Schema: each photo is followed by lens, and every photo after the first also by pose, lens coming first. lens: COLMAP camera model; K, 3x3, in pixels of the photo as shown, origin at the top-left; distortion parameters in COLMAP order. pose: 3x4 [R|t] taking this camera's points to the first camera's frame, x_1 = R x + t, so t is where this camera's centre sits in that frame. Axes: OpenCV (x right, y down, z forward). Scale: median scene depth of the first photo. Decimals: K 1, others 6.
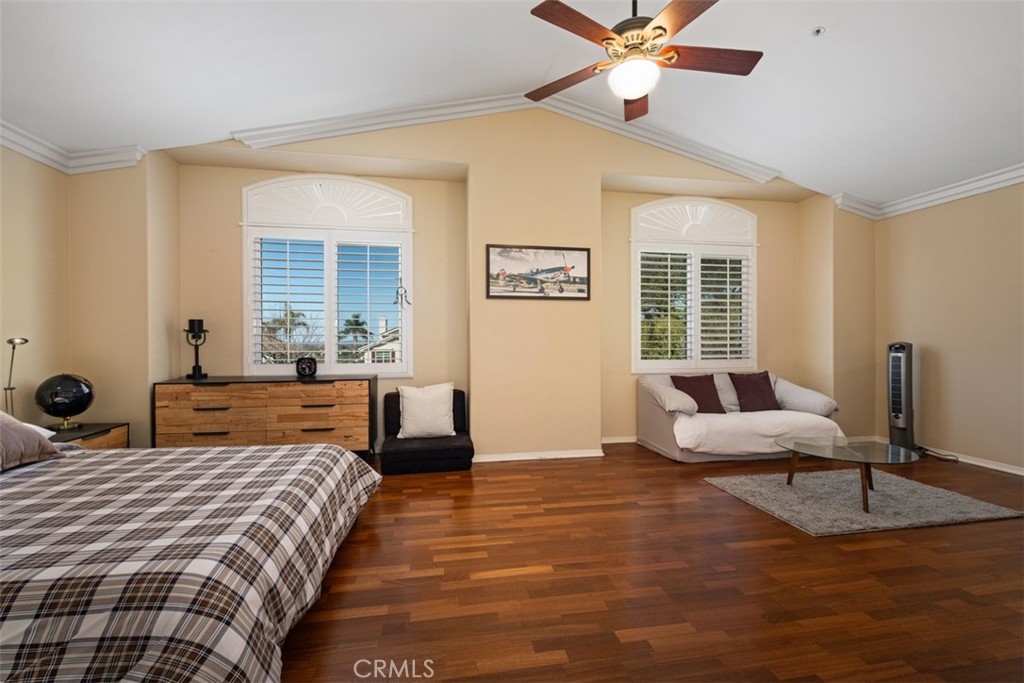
lens RADIAL K [[442.0, 0, 513.1], [0, 442.0, 340.3], [0, 0, 1]] dist [-0.002163, -0.002906]
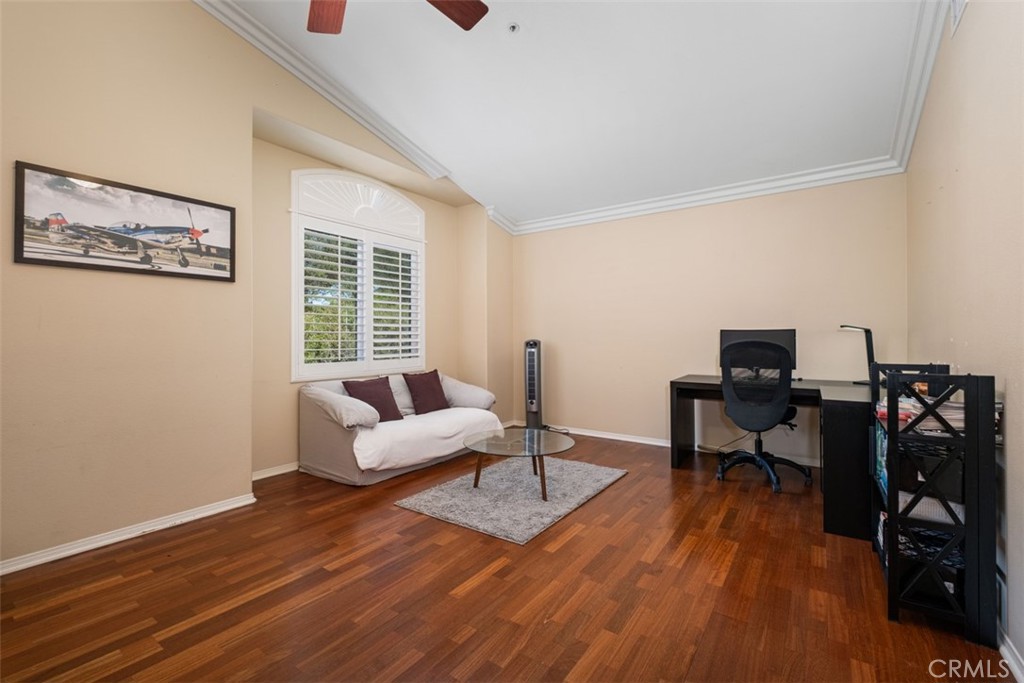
lens RADIAL K [[442.0, 0, 508.9], [0, 442.0, 331.5], [0, 0, 1]] dist [-0.002163, -0.002906]
pose [[0.711615, 0.006929, 0.702536, -0.006704], [0.002580, 0.999919, -0.012475, -0.003067], [-0.702565, 0.010690, 0.711539, 0.201522]]
